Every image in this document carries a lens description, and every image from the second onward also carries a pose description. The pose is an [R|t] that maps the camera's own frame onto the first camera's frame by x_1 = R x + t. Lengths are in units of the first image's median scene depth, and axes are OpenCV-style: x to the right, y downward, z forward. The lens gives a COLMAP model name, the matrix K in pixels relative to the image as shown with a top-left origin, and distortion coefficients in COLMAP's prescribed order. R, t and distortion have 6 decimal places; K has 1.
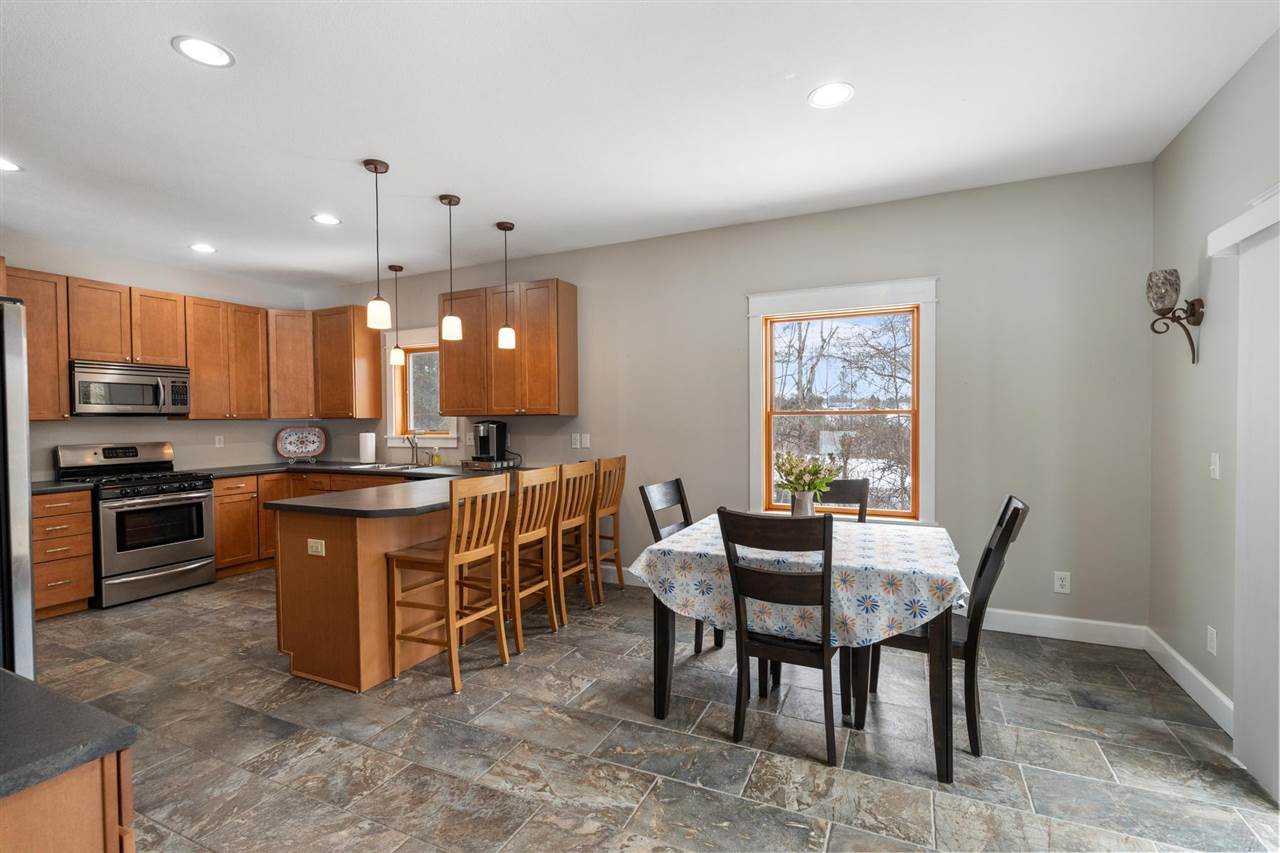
lens RADIAL K [[593.5, 0, 634.7], [0, 593.5, 432.0], [0, 0, 1]] dist [-0.002287, 0.000415]
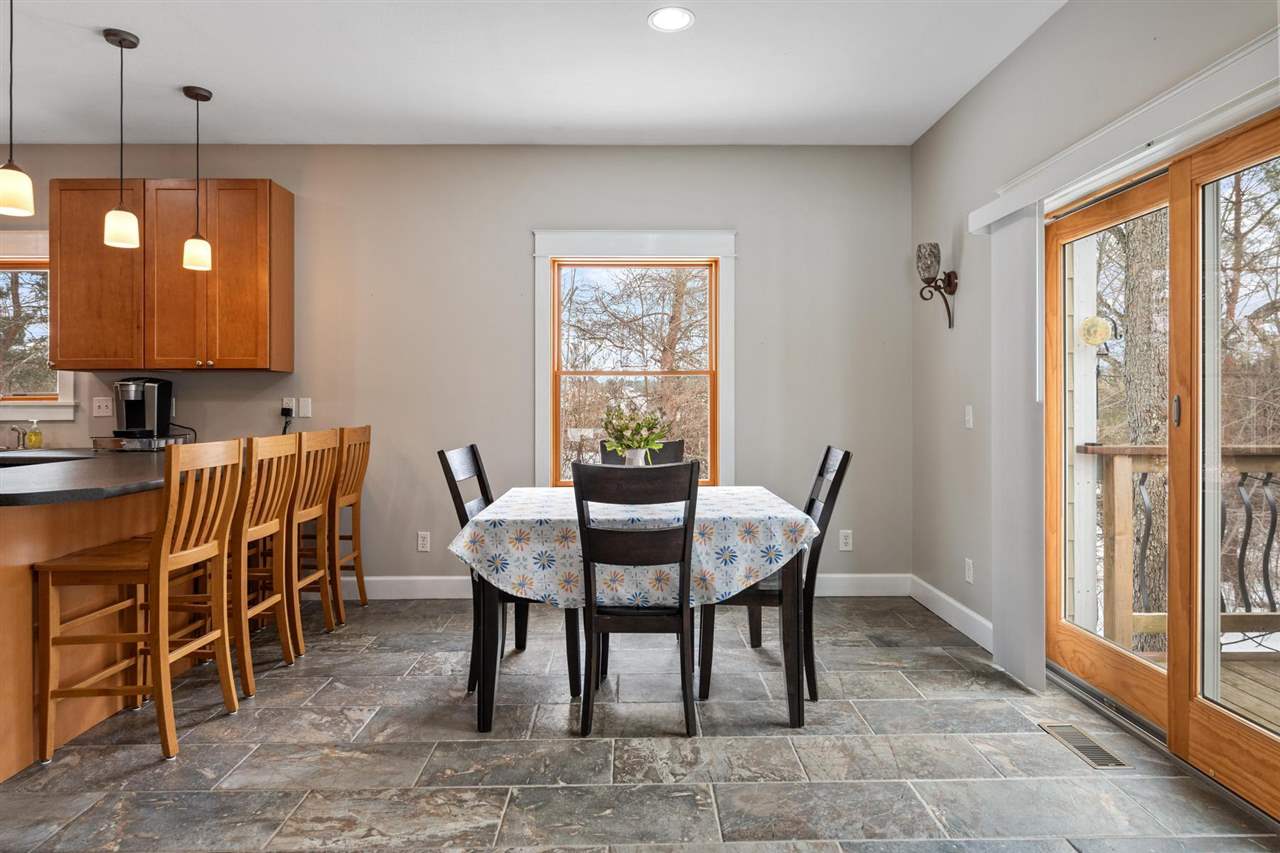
lens RADIAL K [[763.0, 0, 647.4], [0, 763.0, 401.9], [0, 0, 1]] dist [0.000480, 0.000553]
pose [[0.894516, 0.007850, 0.446968, -0.164602], [0.004647, 0.999629, -0.026855, 0.045674], [-0.447013, 0.026099, 0.894147, -0.028714]]
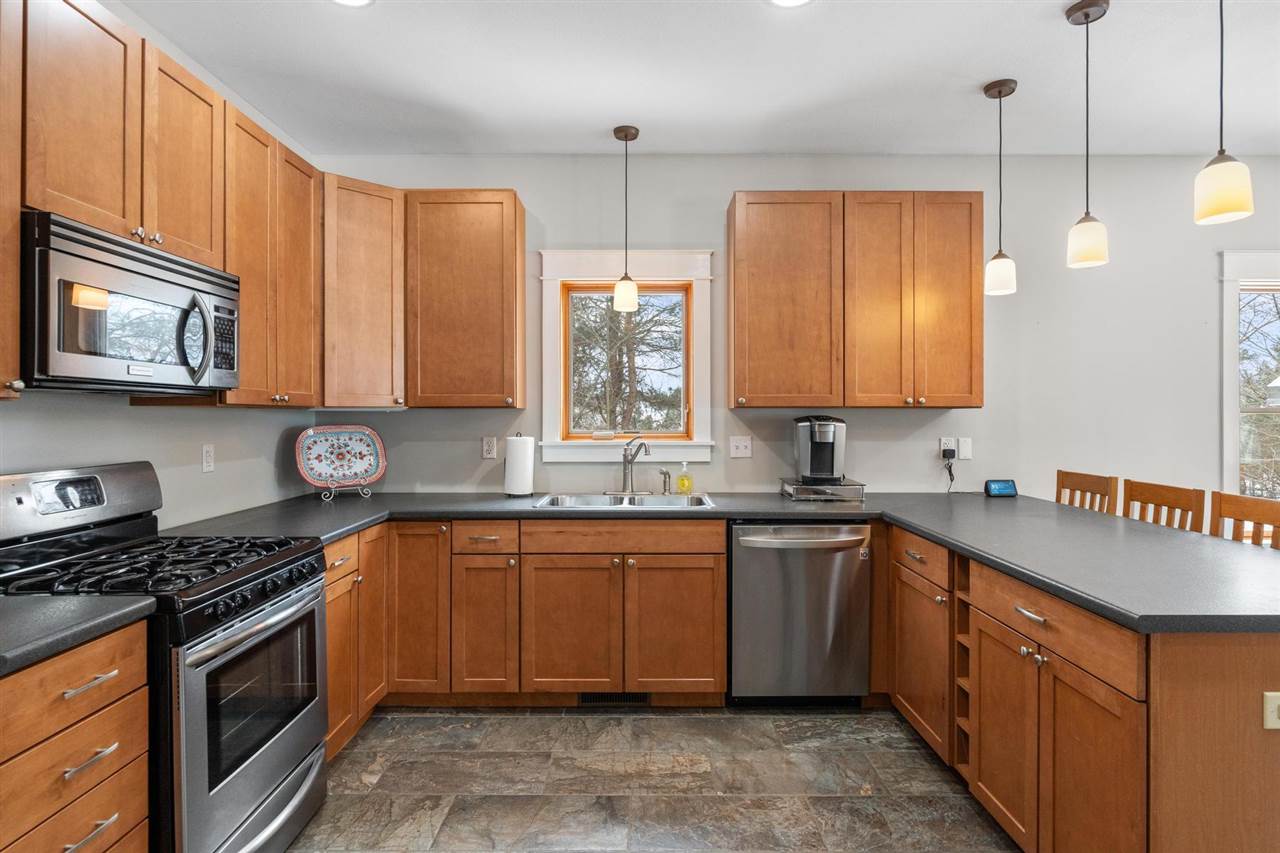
lens RADIAL K [[691.7, 0, 603.8], [0, 691.7, 414.5], [0, 0, 1]] dist [0.003005, 0.000781]
pose [[0.898924, 0.011953, 0.437942, -1.003758], [-0.000500, 0.999655, -0.026259, -0.003096], [-0.438105, 0.023386, 0.898619, 0.640859]]
